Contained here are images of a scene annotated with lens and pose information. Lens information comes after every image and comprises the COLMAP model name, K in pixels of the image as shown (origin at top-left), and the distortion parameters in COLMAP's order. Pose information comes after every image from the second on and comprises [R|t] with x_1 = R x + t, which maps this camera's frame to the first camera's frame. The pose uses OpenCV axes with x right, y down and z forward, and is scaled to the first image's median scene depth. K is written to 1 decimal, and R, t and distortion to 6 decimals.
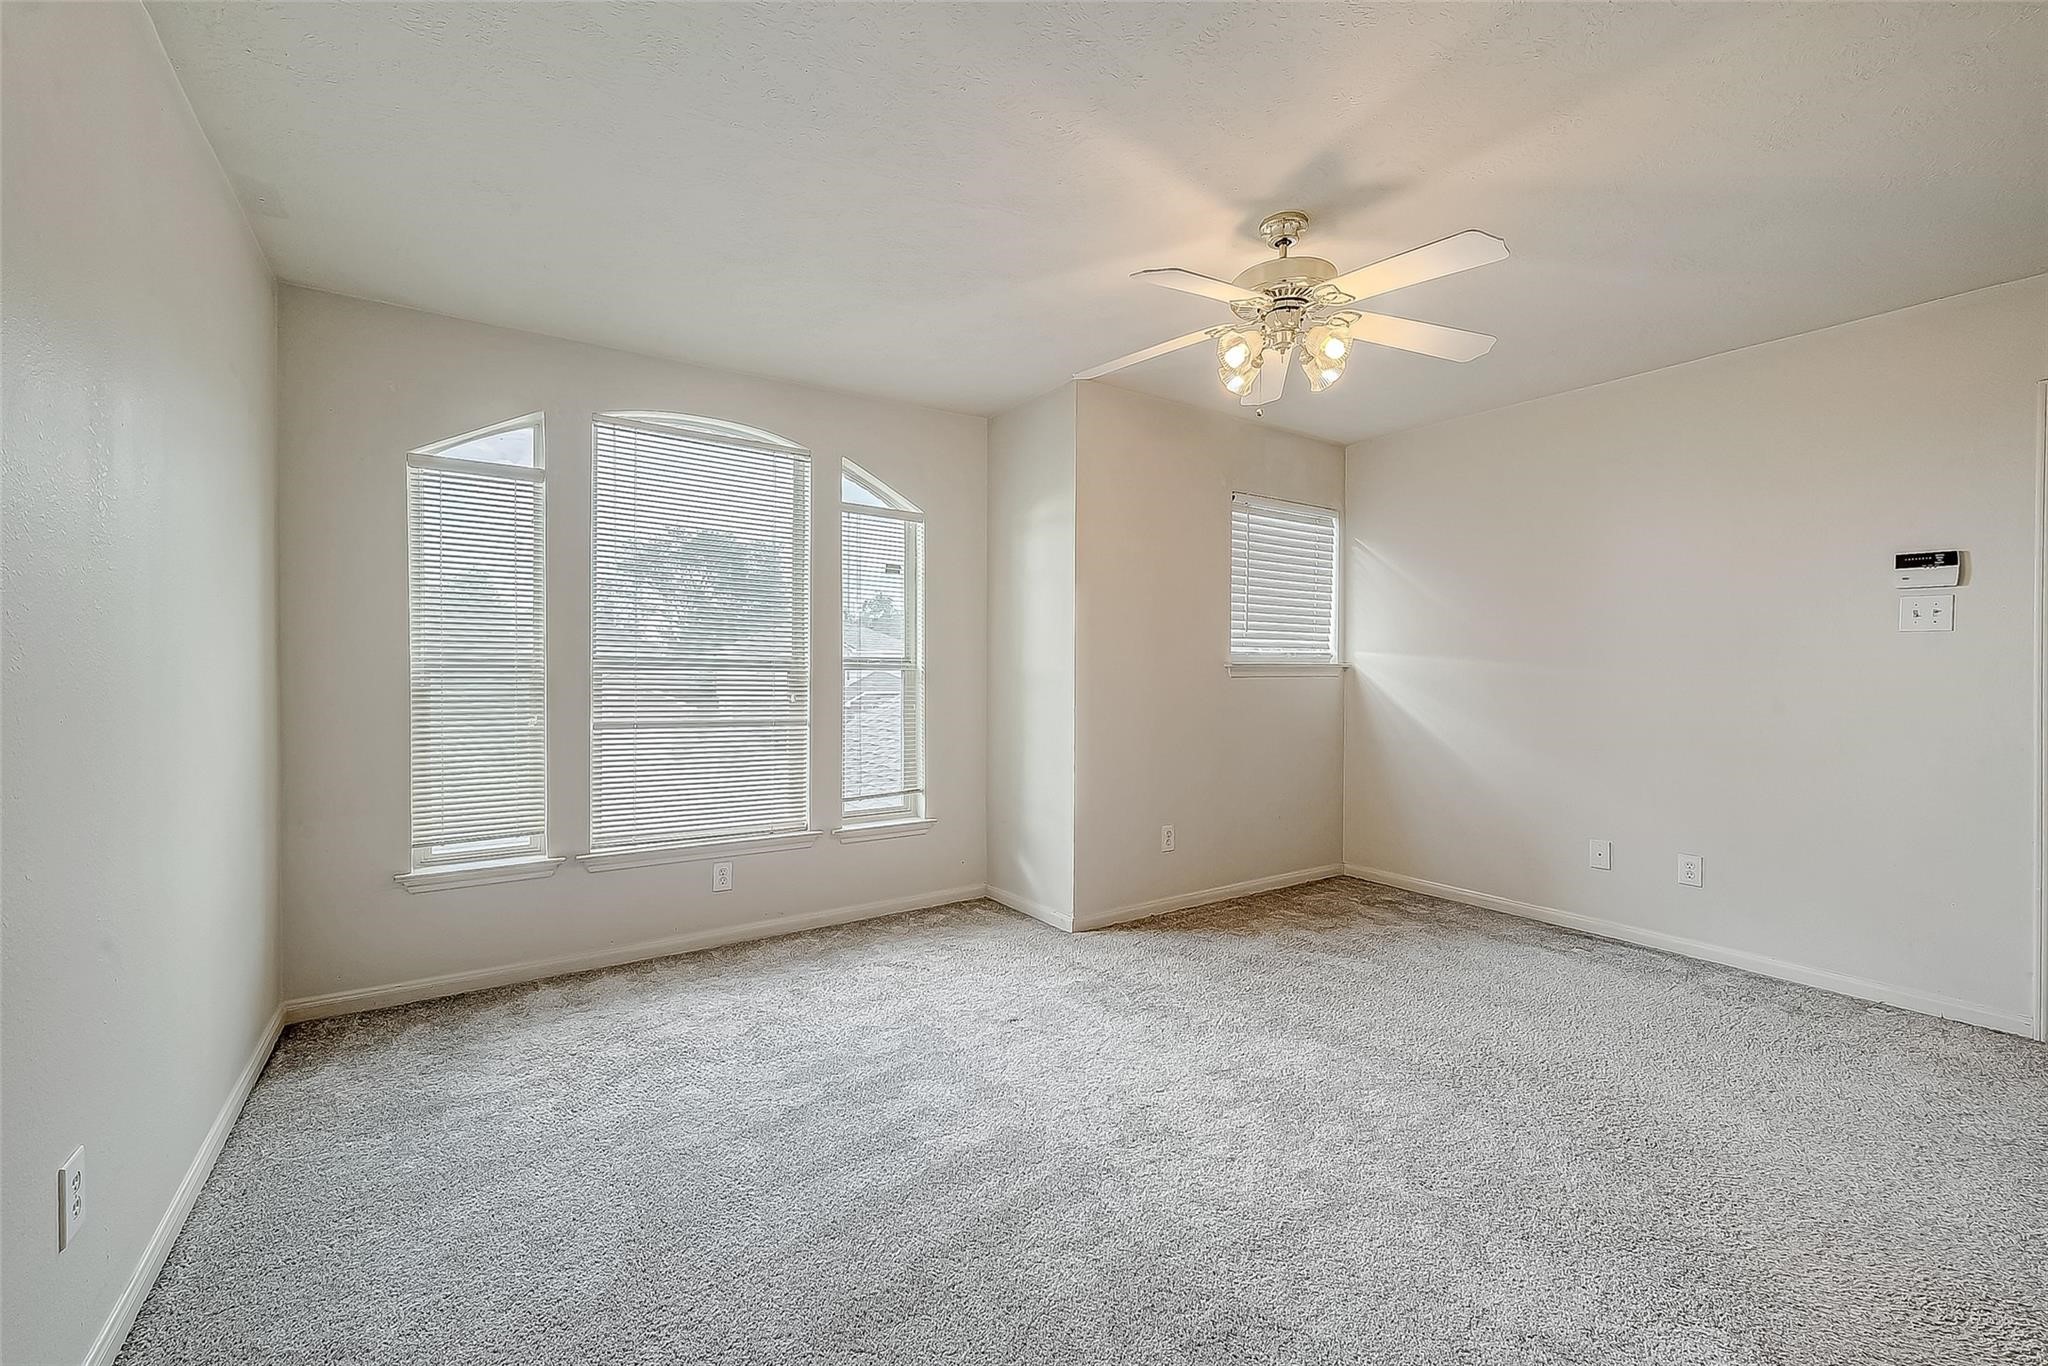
lens RADIAL K [[837.6, 0, 1022.6], [0, 837.6, 701.3], [0, 0, 1]] dist [0.012841, 0.000033]
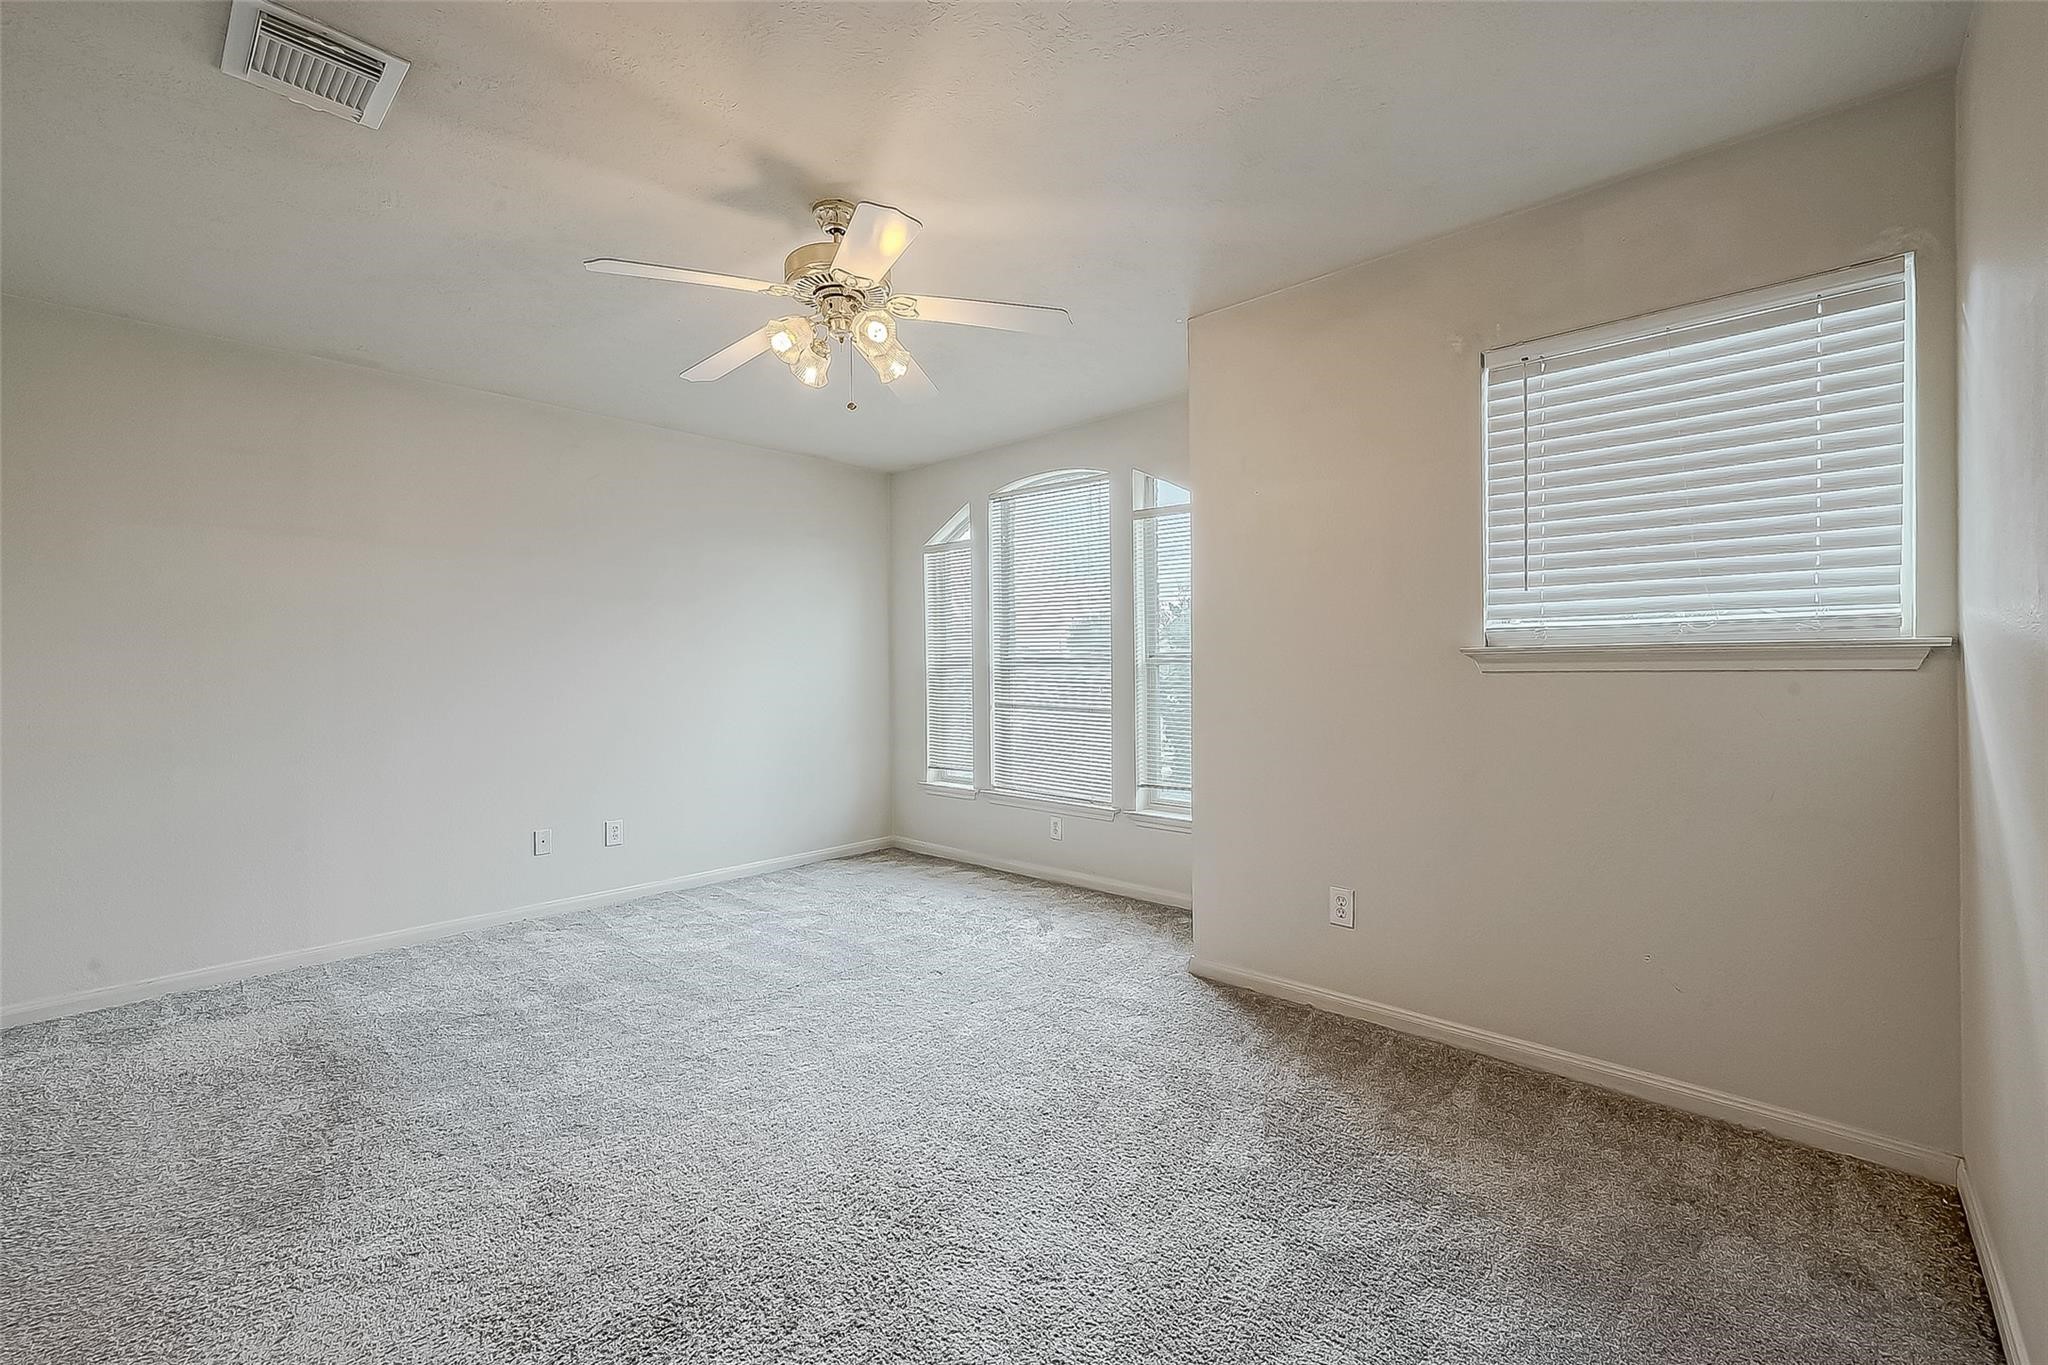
lens RADIAL K [[848.4, 0, 1034.9], [0, 848.4, 693.3], [0, 0, 1]] dist [0.001069, 0.000186]
pose [[0.230726, 0.027130, -0.972640, 0.837913], [-0.023809, 0.999469, 0.022231, -0.022449], [0.972727, 0.018028, 0.231250, 0.629777]]
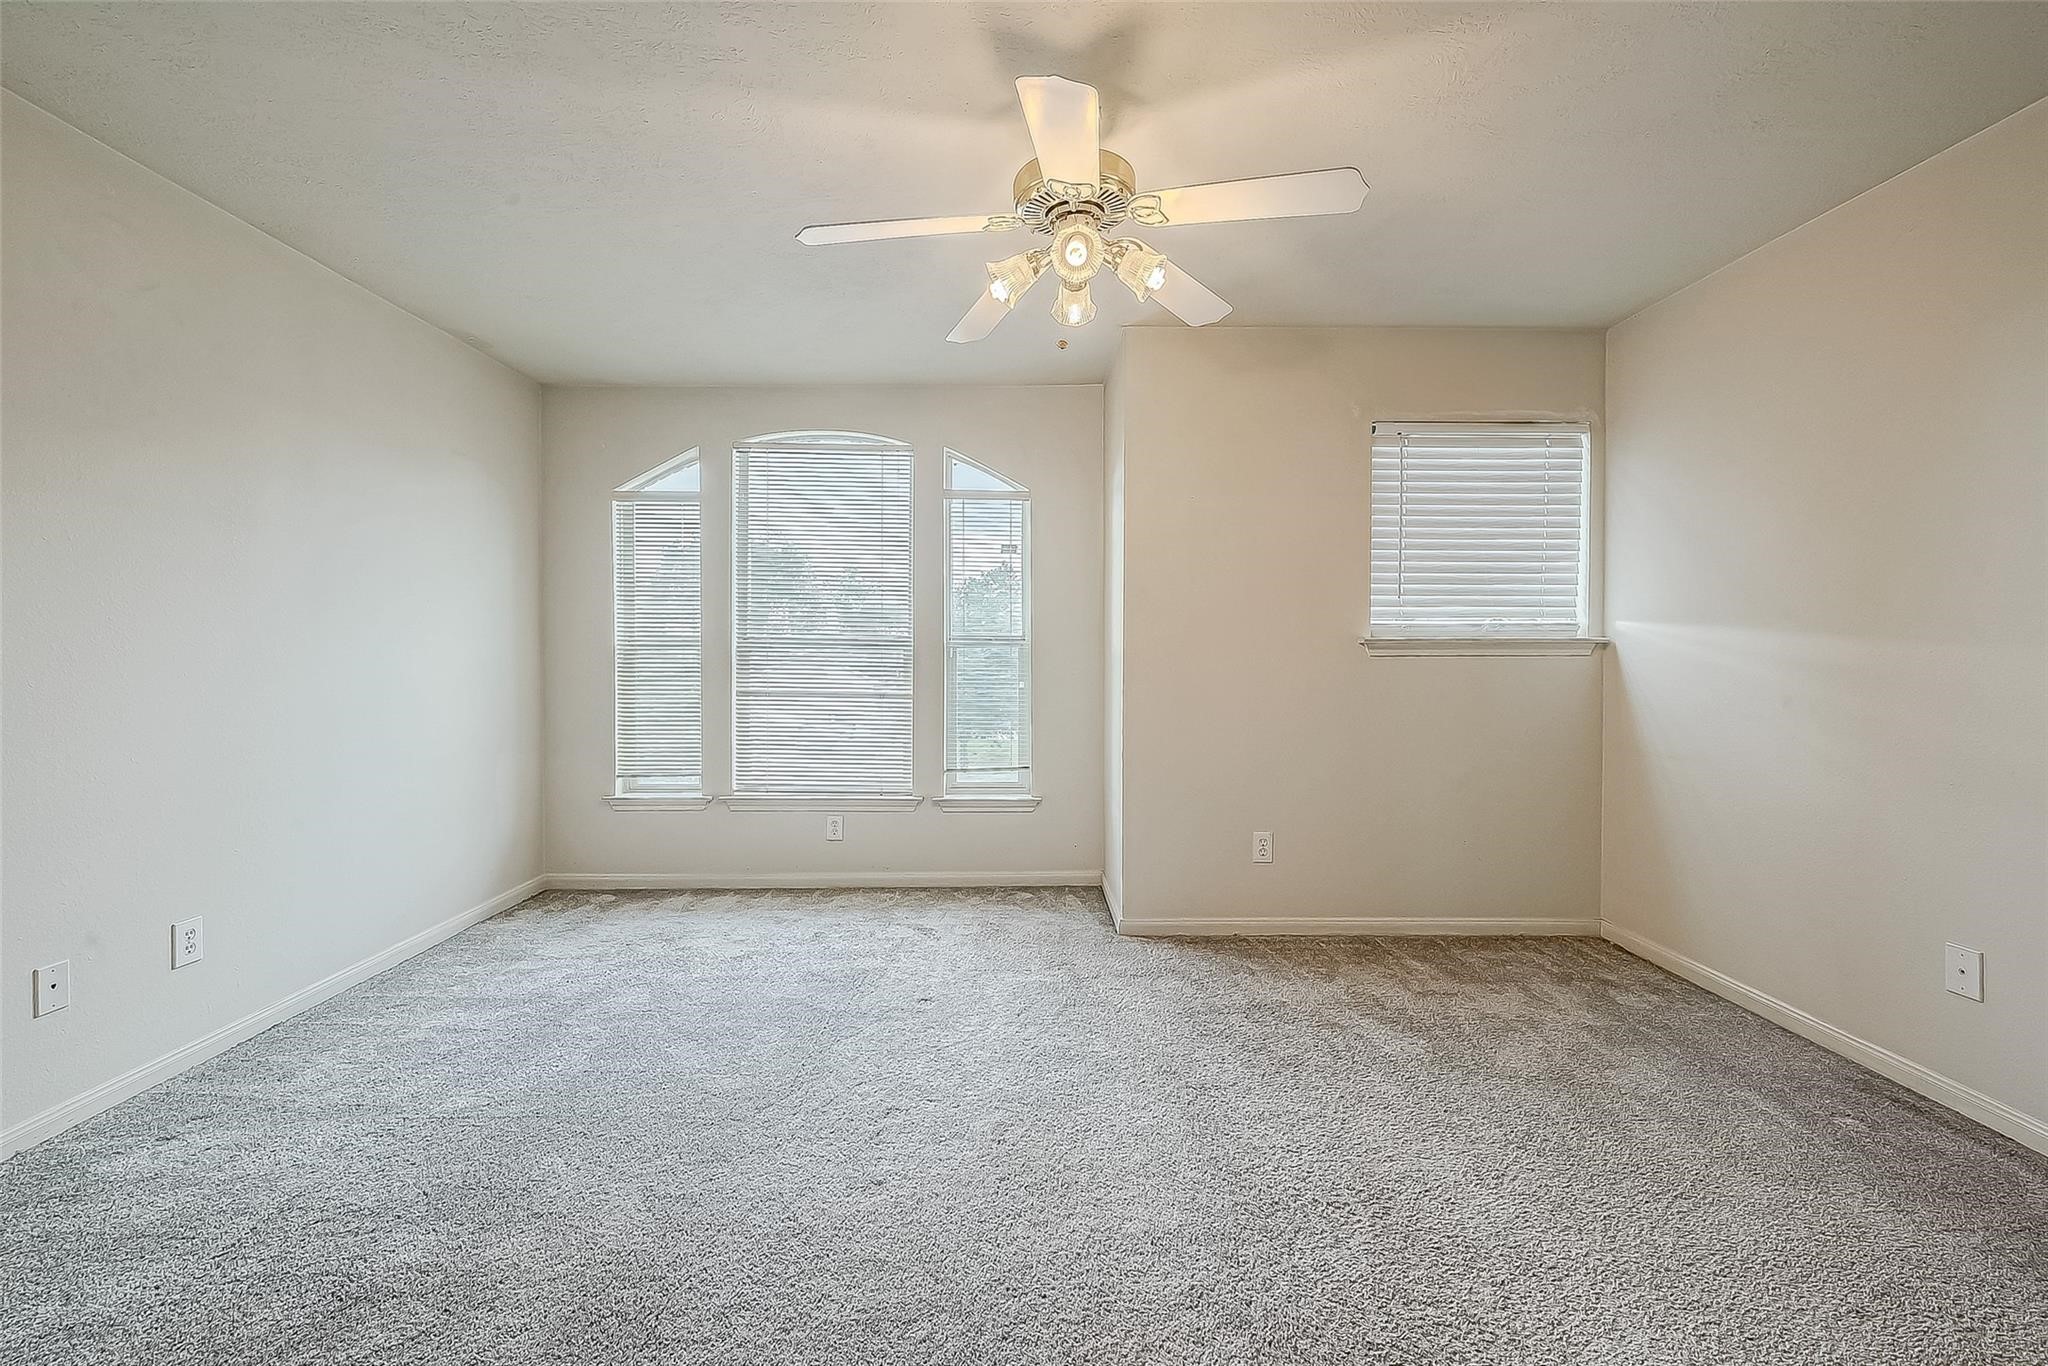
lens RADIAL K [[845.0, 0, 1021.4], [0, 845.0, 678.1], [0, 0, 1]] dist [0.004166, 0.000399]
pose [[0.831608, 0.019017, -0.555037, 0.468760], [-0.018317, 0.999809, 0.006813, -0.008182], [0.555060, 0.004501, 0.831798, 0.168997]]
